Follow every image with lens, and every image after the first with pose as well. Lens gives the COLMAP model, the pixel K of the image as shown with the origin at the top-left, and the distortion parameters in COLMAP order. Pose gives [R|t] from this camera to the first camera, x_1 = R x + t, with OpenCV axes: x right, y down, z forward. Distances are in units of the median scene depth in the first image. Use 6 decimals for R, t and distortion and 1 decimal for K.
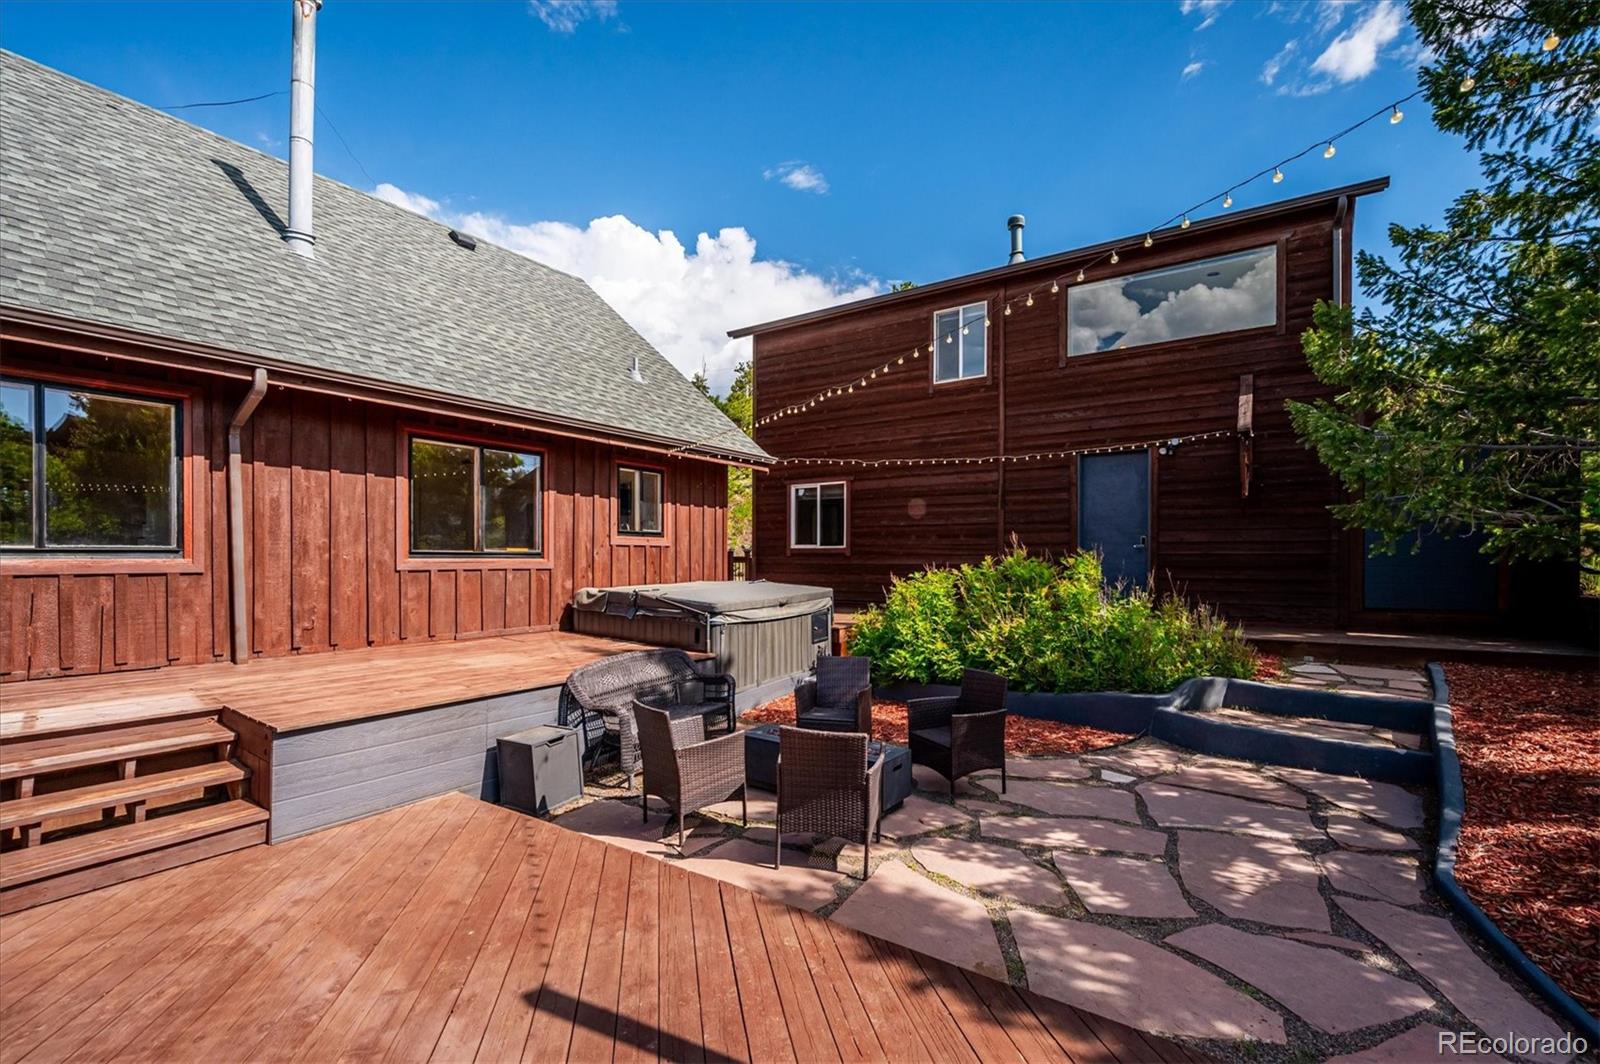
lens RADIAL K [[693.7, 0, 802.4], [0, 693.7, 562.3], [0, 0, 1]] dist [-0.002293, -0.000305]
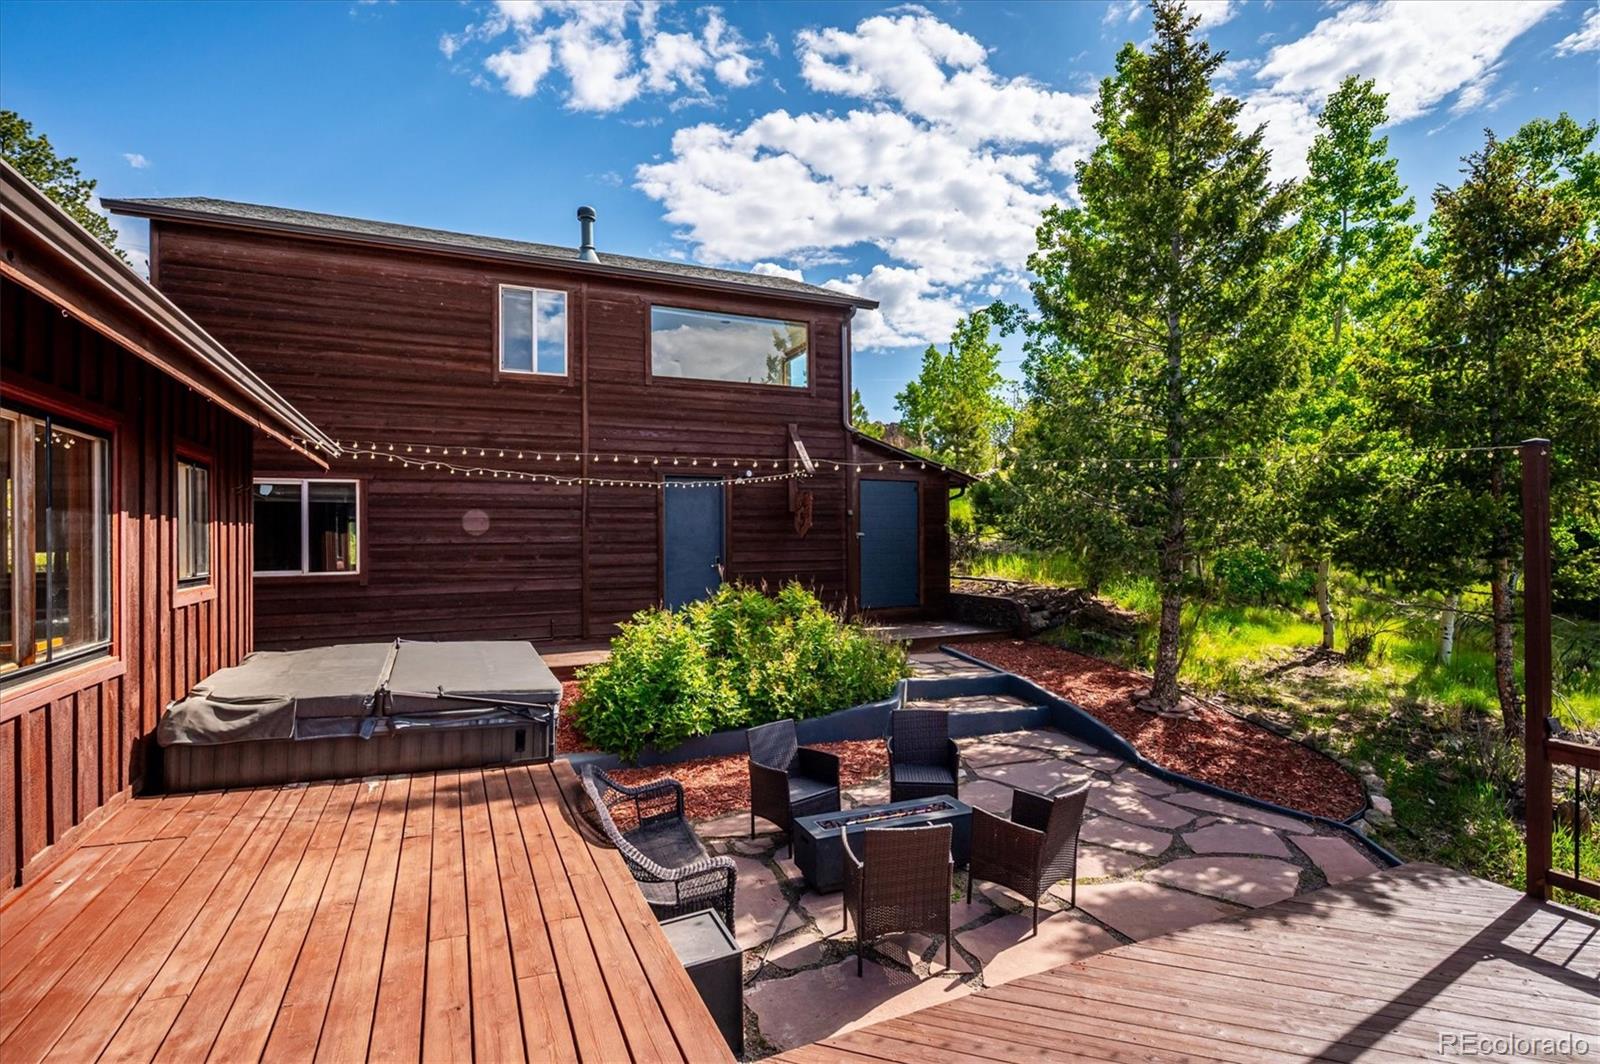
lens RADIAL K [[772.8, 0, 799.2], [0, 772.8, 533.0], [0, 0, 1]] dist [0.000681, -0.000075]
pose [[0.518389, -0.002328, 0.855142, -0.884177], [0.013194, 0.999899, -0.005276, -0.122520], [-0.855043, 0.014018, 0.518368, 0.491690]]
